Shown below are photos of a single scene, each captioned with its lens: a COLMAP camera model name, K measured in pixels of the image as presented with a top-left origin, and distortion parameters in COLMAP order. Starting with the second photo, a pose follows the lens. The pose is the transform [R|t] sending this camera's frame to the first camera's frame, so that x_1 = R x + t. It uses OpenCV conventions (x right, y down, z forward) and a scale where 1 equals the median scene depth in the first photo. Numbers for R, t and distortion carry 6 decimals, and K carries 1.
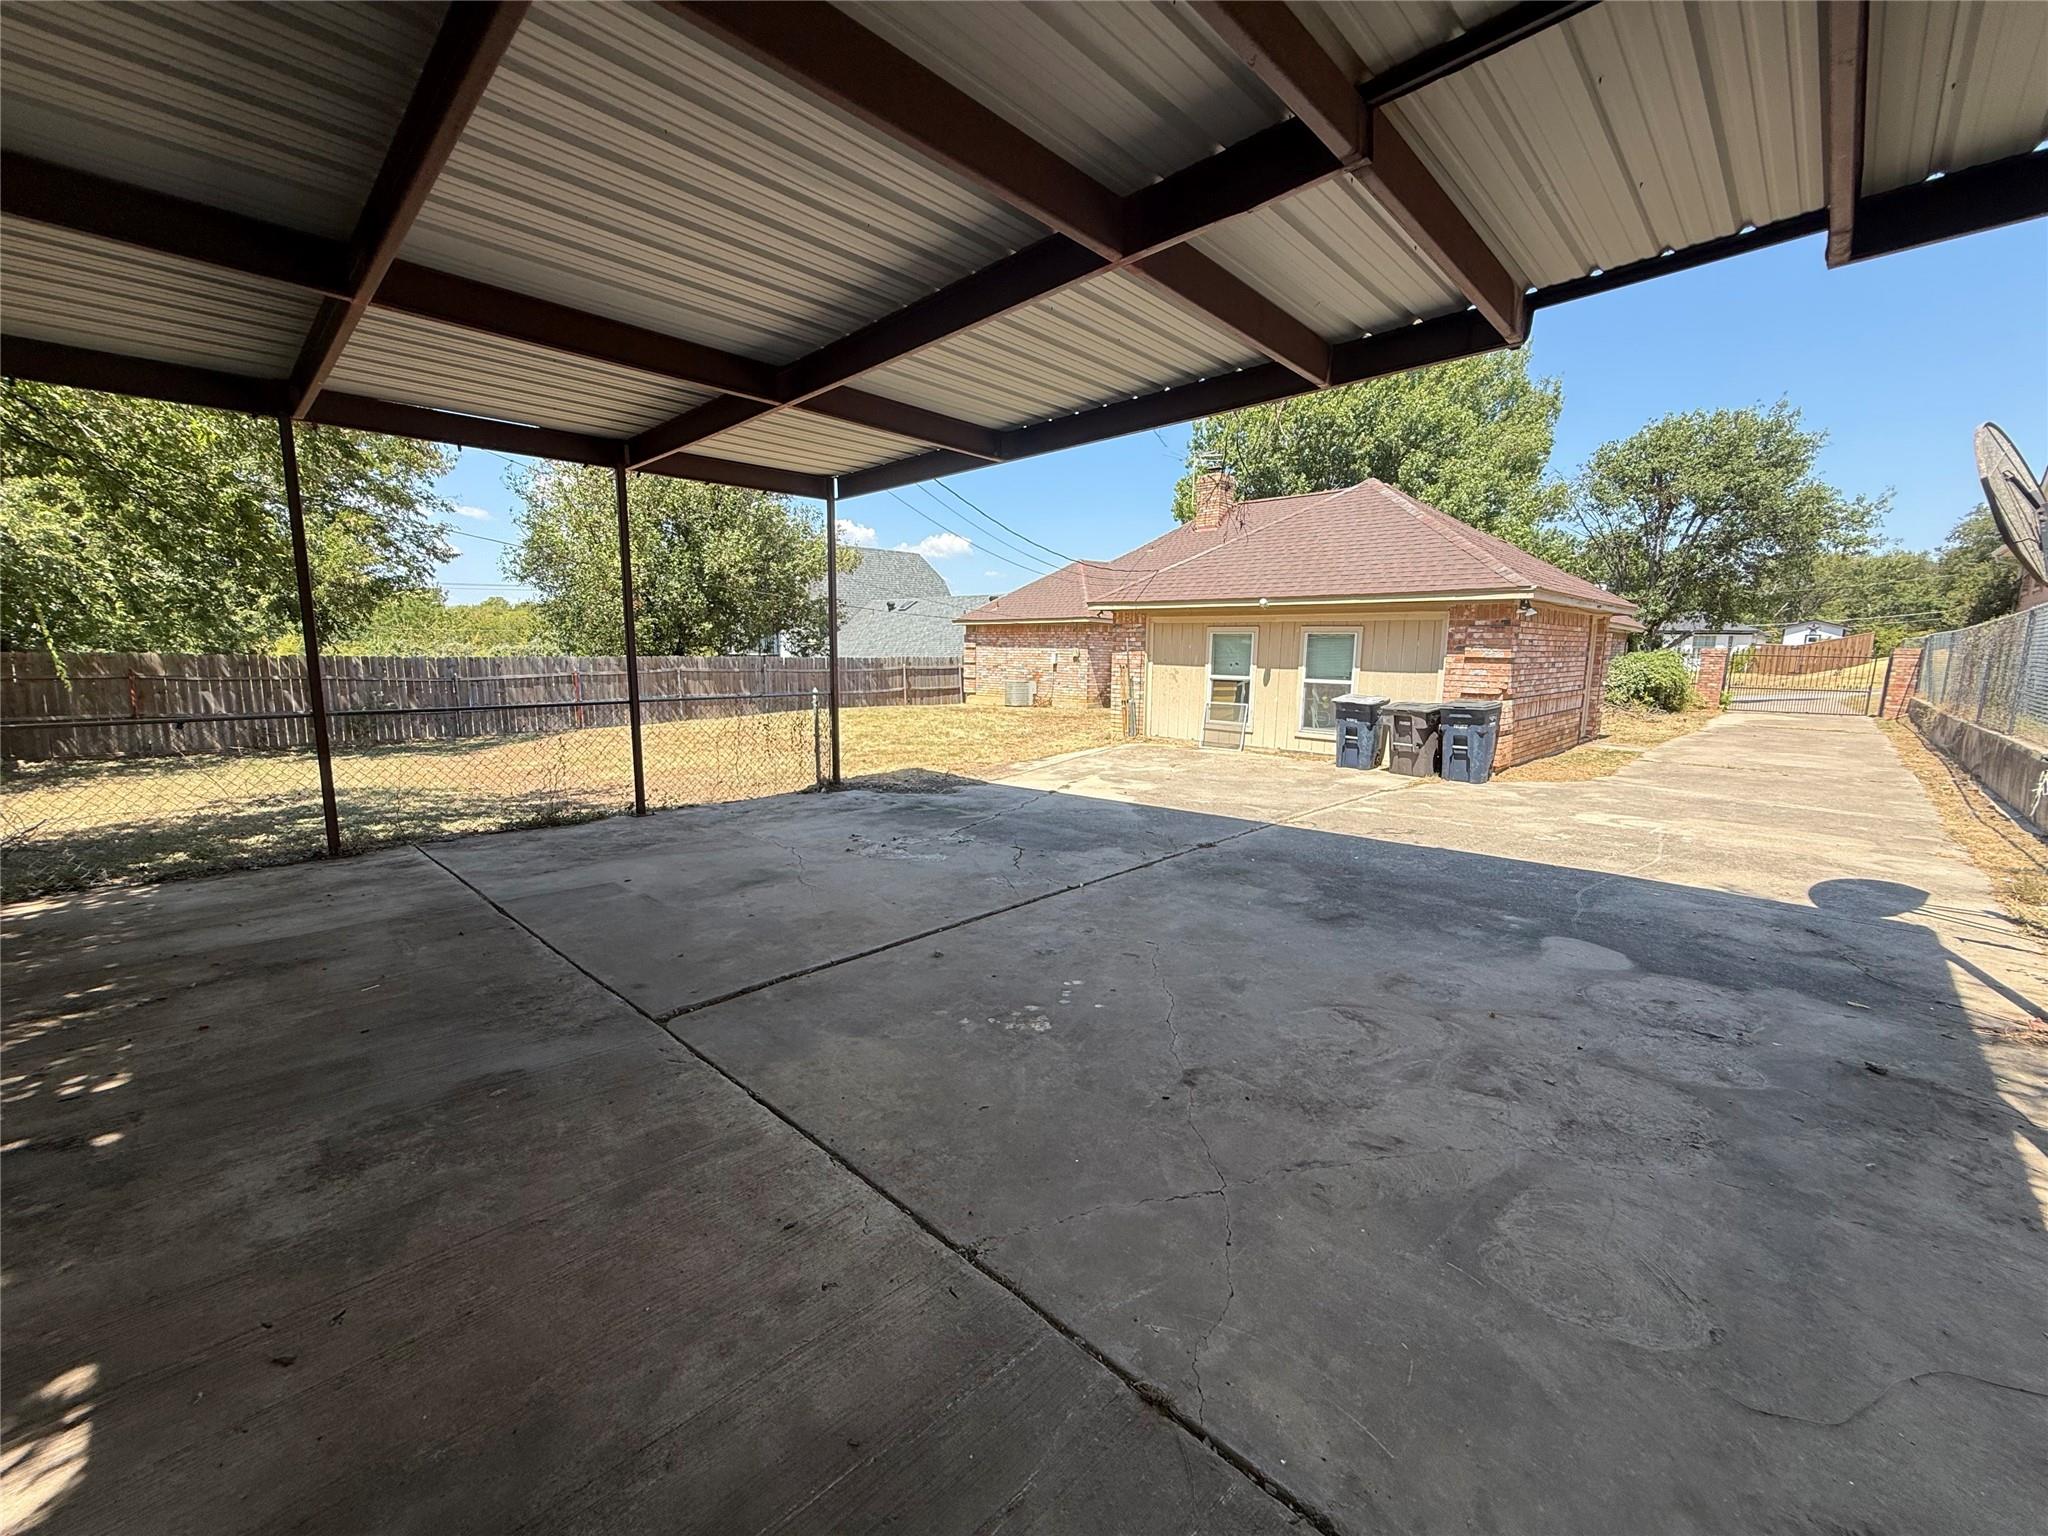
lens RADIAL K [[812.9, 0, 1024.0], [0, 812.9, 781.9], [0, 0, 1]] dist [0.002542, 0.000341]
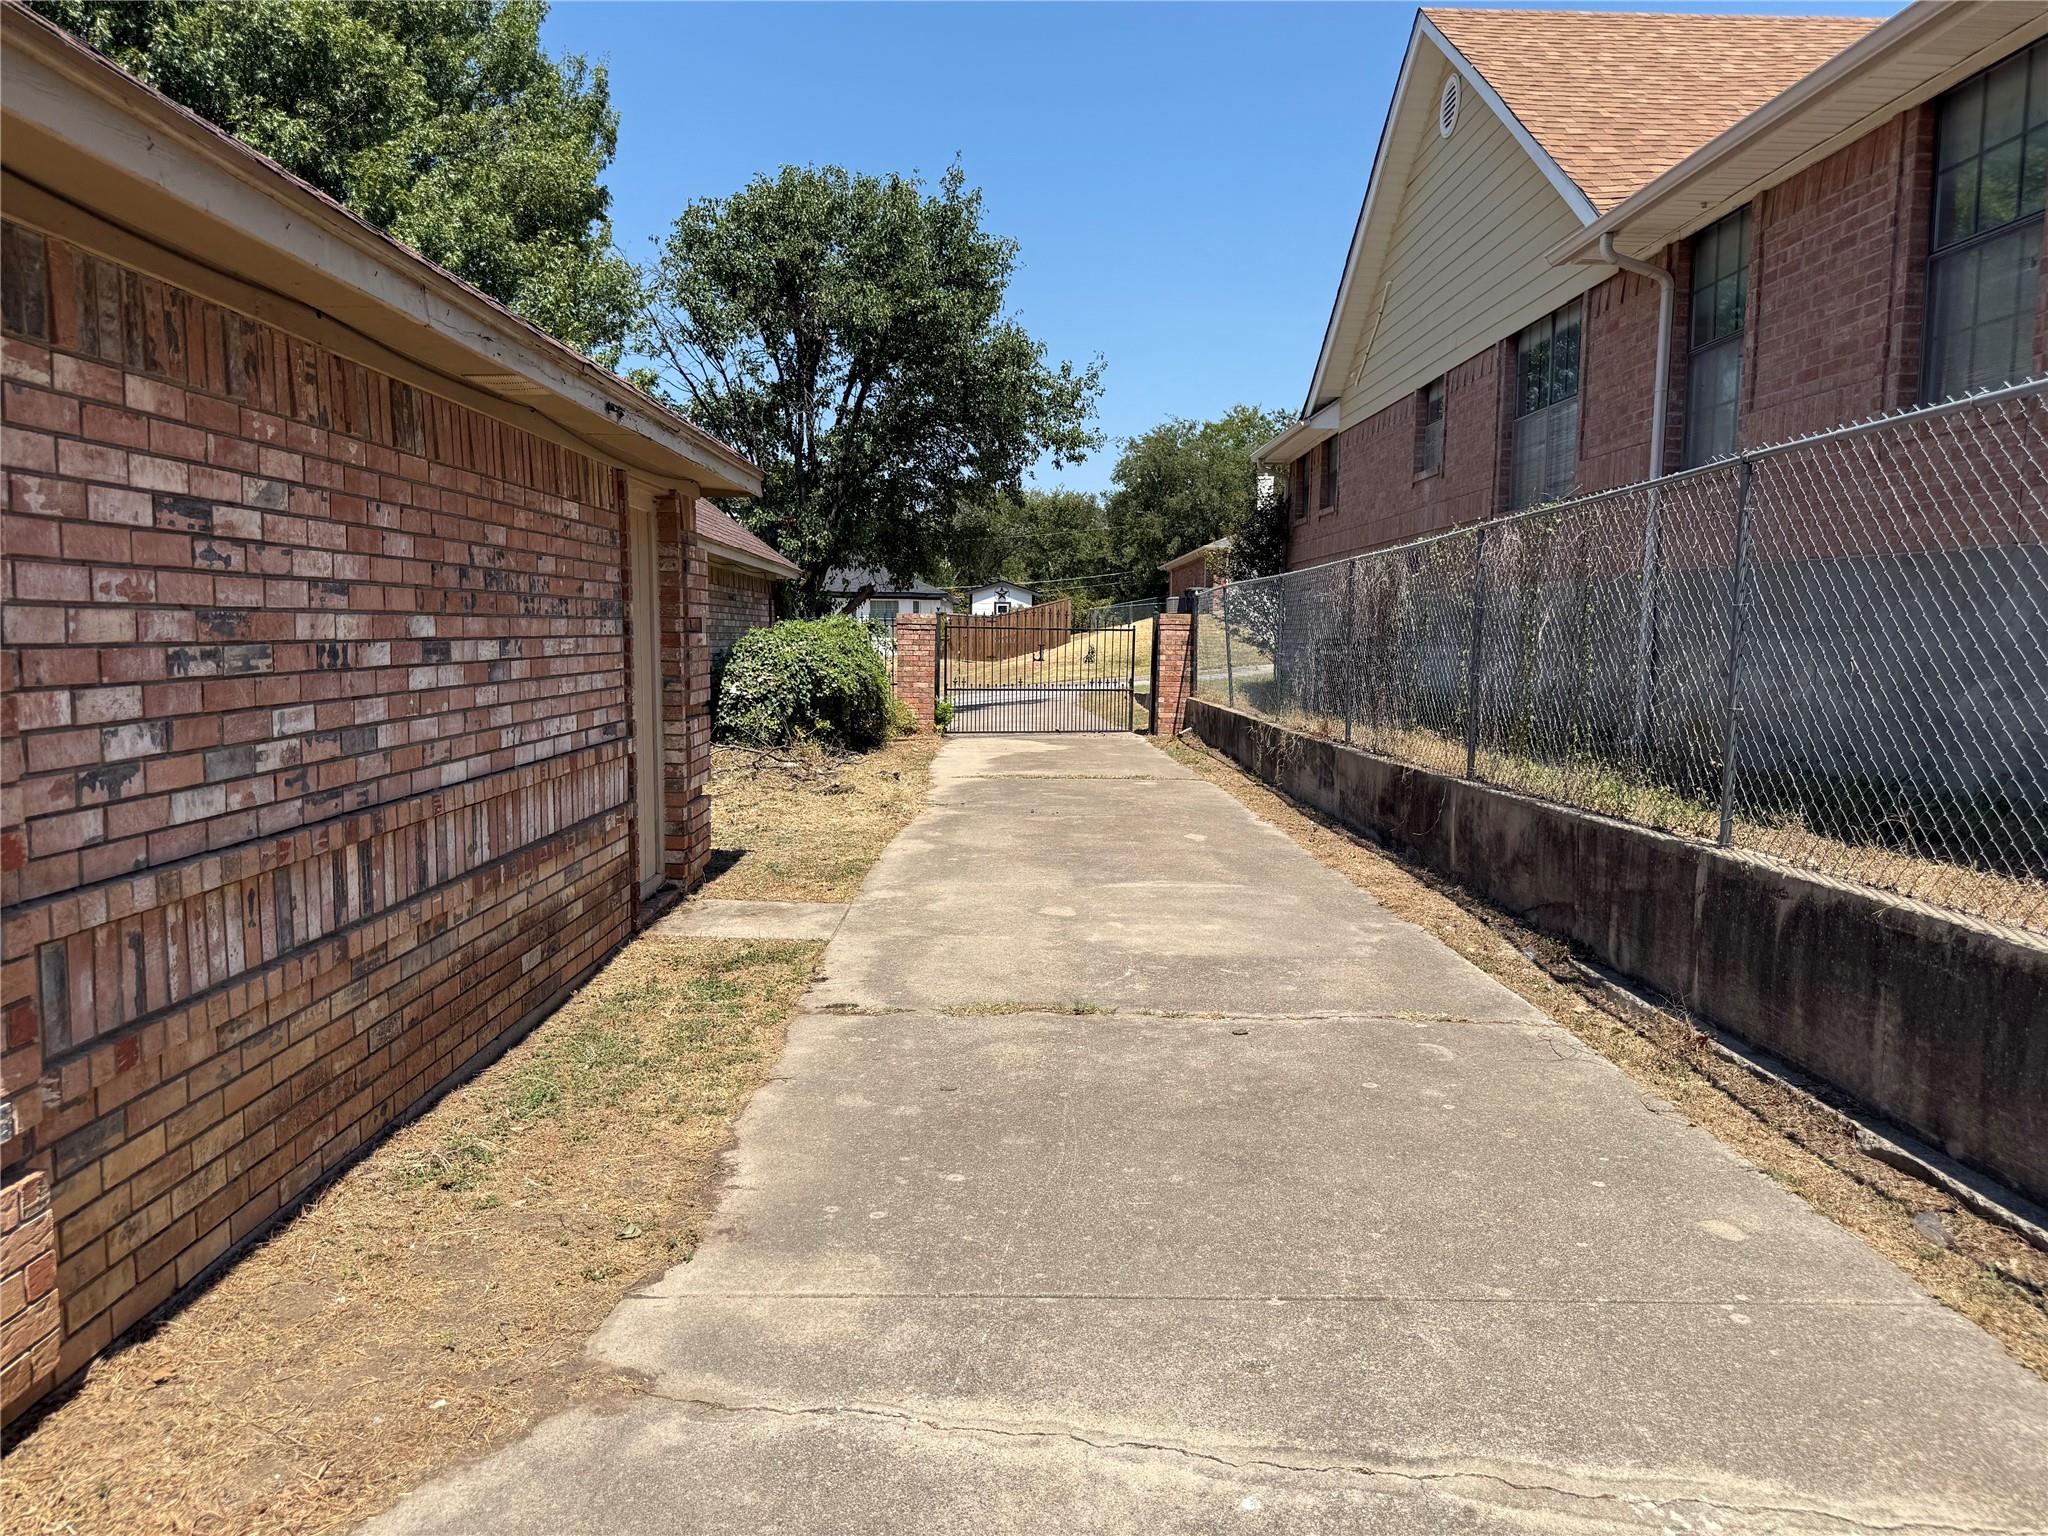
lens RADIAL K [[1417.6, 0, 1025.1], [0, 1417.6, 775.4], [0, 0, 1]] dist [0.008256, 0.000441]
pose [[0.702079, -0.075492, 0.708087, 0.258307], [0.115333, 0.993291, -0.008455, -0.047500], [-0.702698, 0.087602, 0.706075, 0.331836]]
